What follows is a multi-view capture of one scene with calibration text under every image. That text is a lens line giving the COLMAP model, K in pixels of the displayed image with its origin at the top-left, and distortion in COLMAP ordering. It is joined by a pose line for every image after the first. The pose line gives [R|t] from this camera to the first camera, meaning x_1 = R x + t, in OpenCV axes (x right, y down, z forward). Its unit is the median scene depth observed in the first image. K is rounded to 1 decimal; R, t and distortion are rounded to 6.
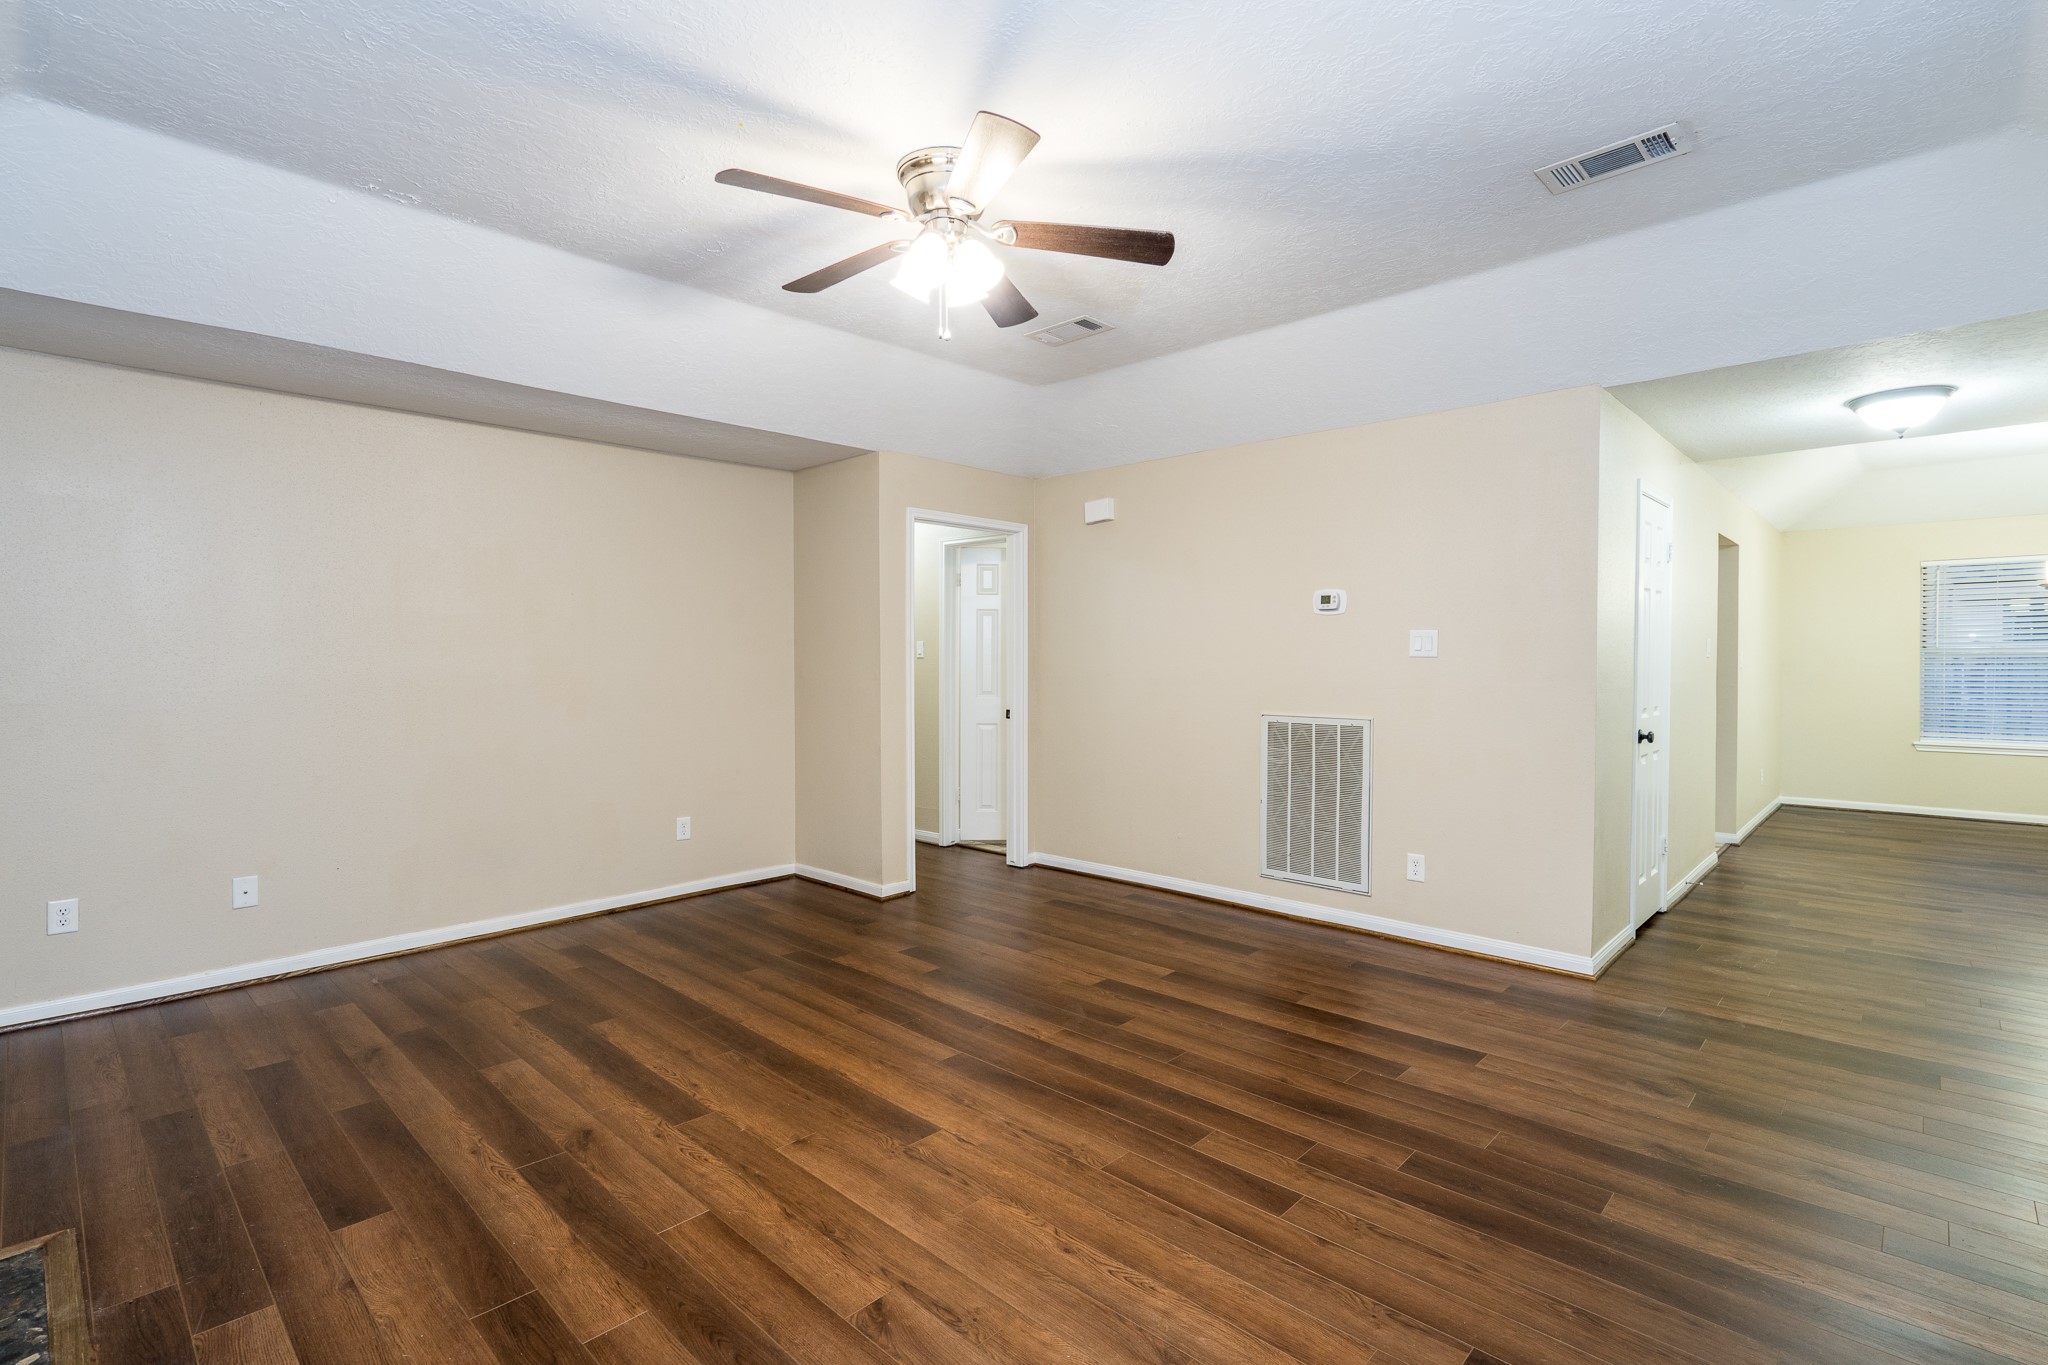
lens RADIAL K [[1027.4, 0, 1212.7], [0, 1027.4, 678.9], [0, 0, 1]] dist [-0.000193, -0.000012]
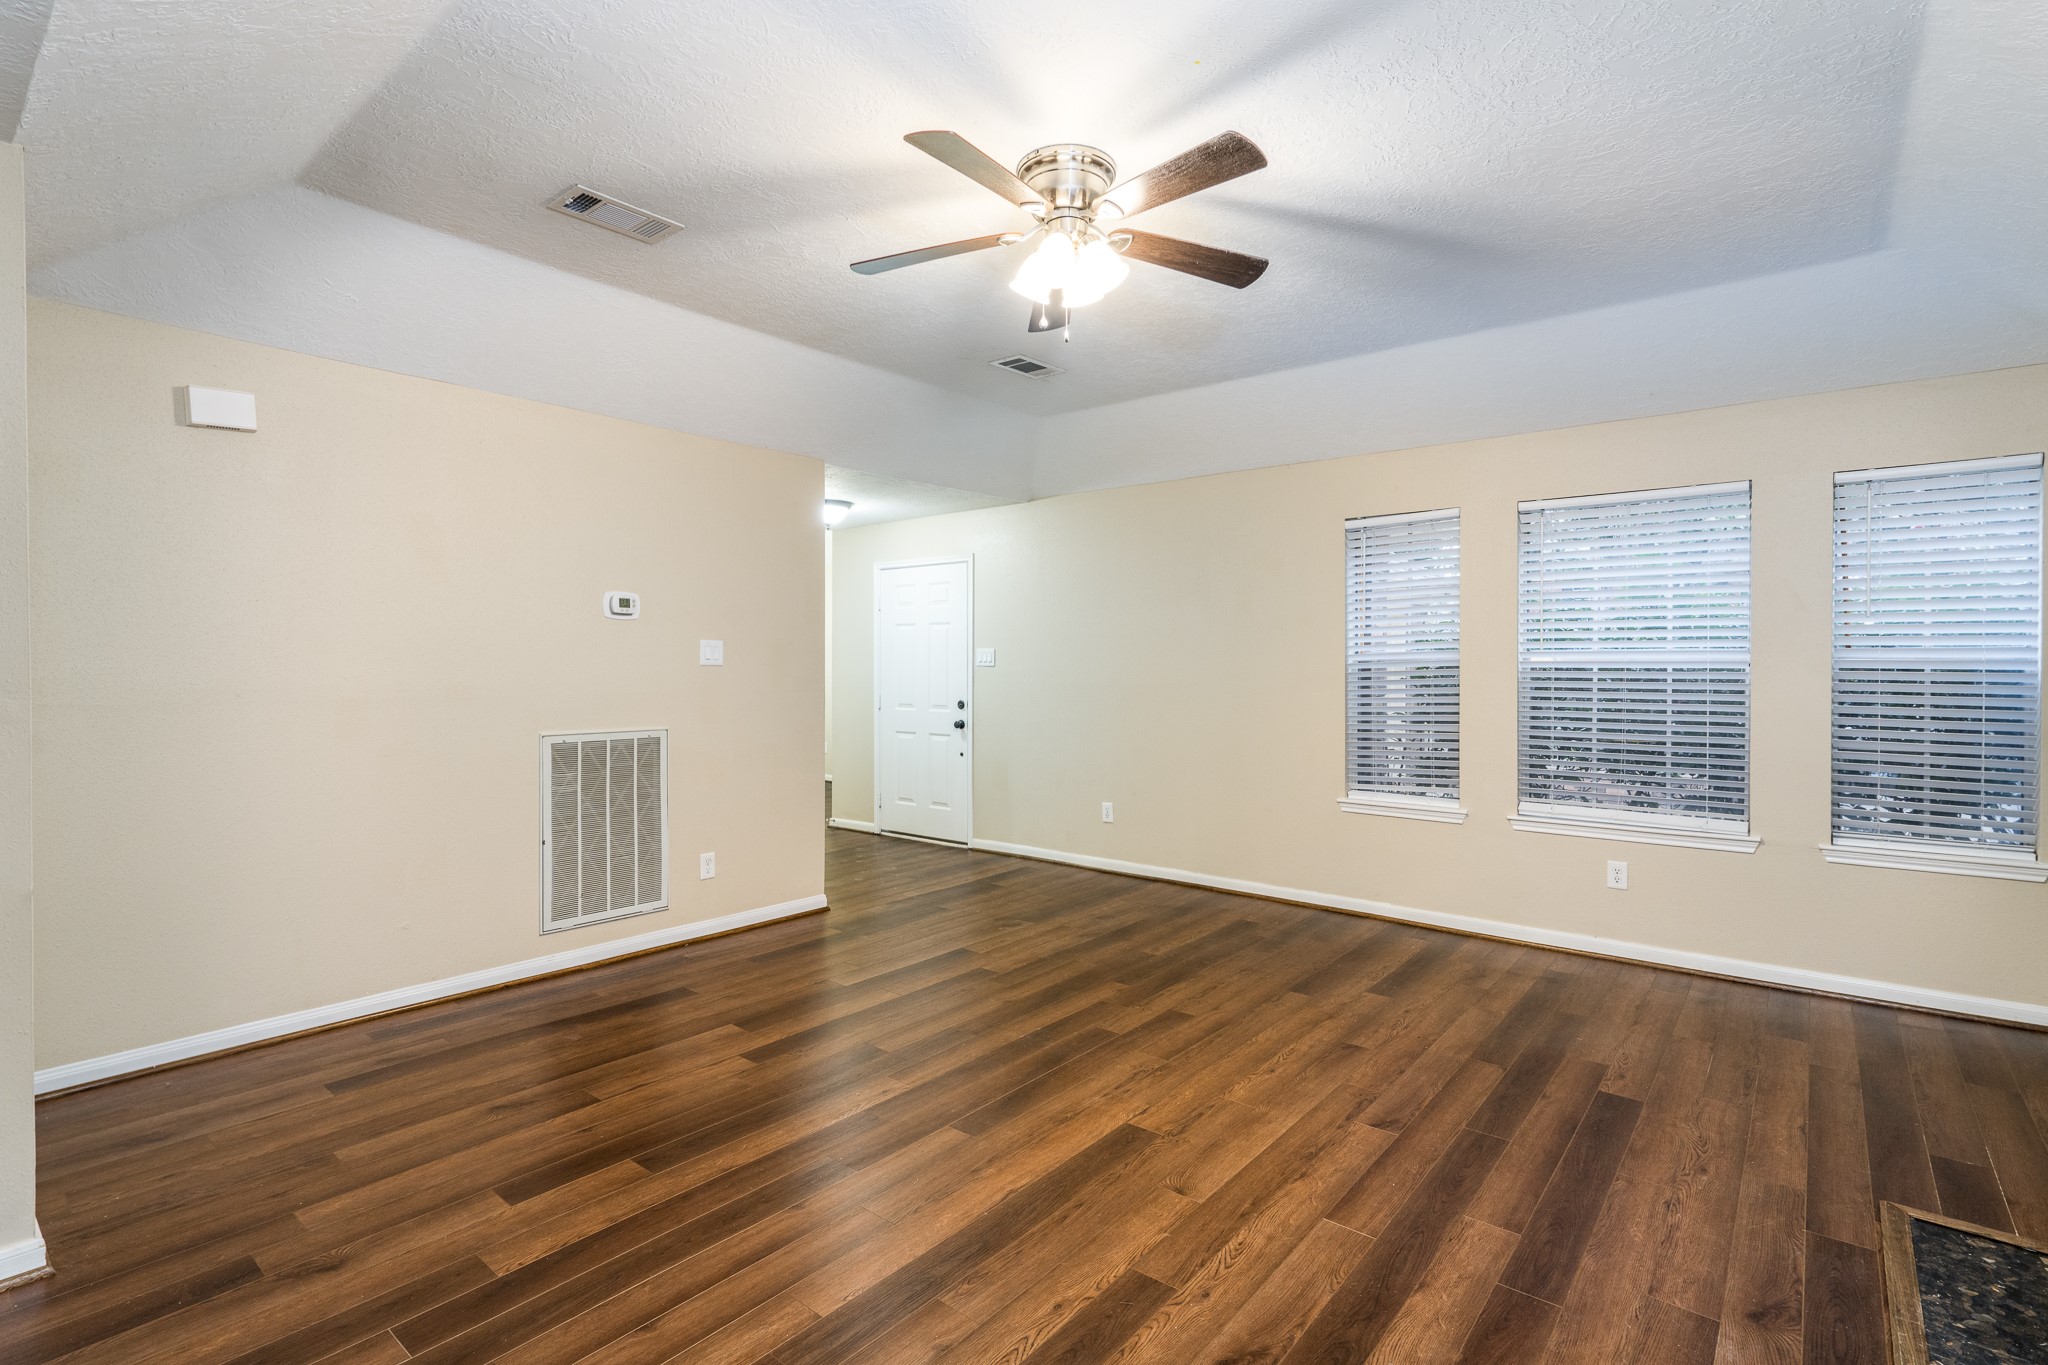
lens RADIAL K [[882.0, 0, 1030.8], [0, 882.0, 669.8], [0, 0, 1]] dist [-0.001274, 0.000321]
pose [[0.024669, -0.002287, 0.999693, -0.784778], [0.018781, 0.999822, 0.001823, -0.013803], [-0.999519, 0.018731, 0.024708, 0.726617]]
